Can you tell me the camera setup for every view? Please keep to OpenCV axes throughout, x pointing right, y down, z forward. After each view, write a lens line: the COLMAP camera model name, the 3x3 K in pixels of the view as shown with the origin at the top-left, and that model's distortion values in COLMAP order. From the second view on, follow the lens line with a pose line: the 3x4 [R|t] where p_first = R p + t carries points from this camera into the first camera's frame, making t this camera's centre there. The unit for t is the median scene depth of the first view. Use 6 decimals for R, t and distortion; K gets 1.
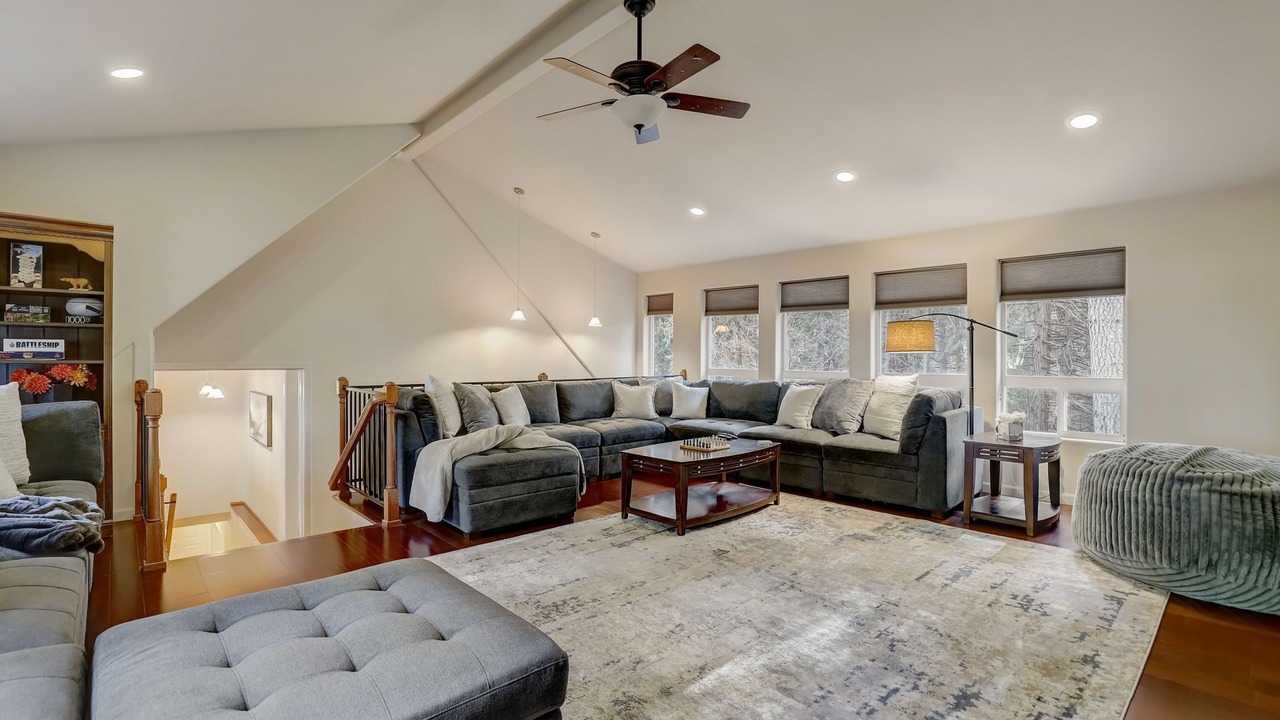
lens RADIAL K [[587.9, 0, 638.7], [0, 587.9, 354.9], [0, 0, 1]] dist [-0.029527, 0.000181]
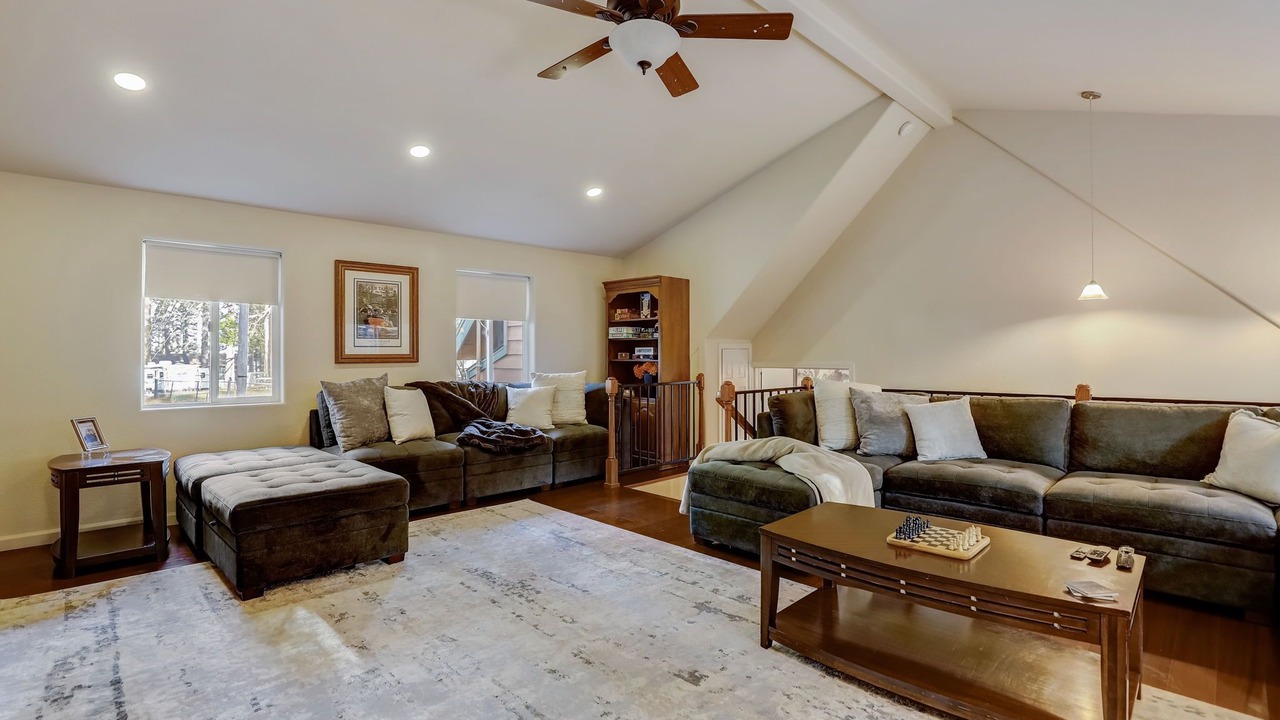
lens RADIAL K [[587.9, 0, 638.7], [0, 587.9, 354.9], [0, 0, 1]] dist [-0.029527, 0.000181]
pose [[0.030520, 0.001246, -0.999533, 0.672072], [0.007480, 0.999971, 0.001474, -0.006357], [0.999506, -0.007521, 0.030510, 0.823960]]
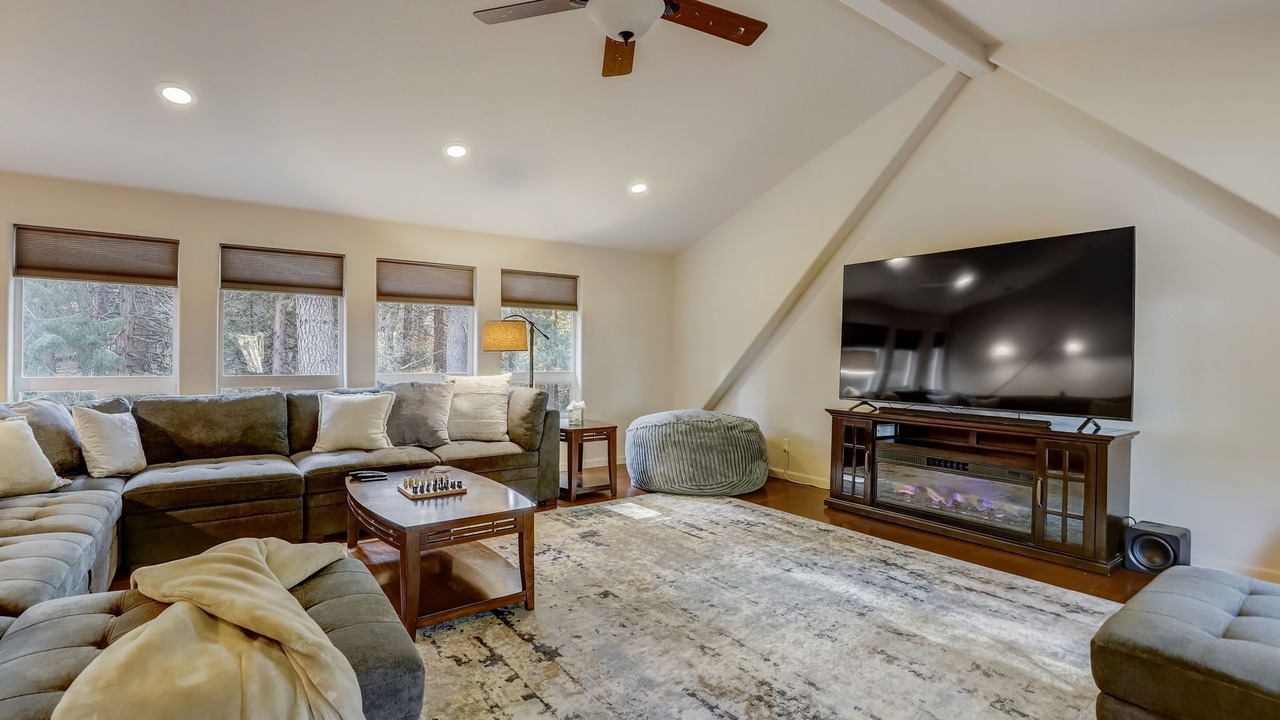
lens RADIAL K [[587.9, 0, 638.7], [0, 587.9, 354.9], [0, 0, 1]] dist [-0.029527, 0.000181]
pose [[0.117263, -0.005528, 0.993085, -0.603098], [-0.008788, 0.999940, 0.006604, -0.009793], [-0.993062, -0.009502, 0.117207, 0.764938]]
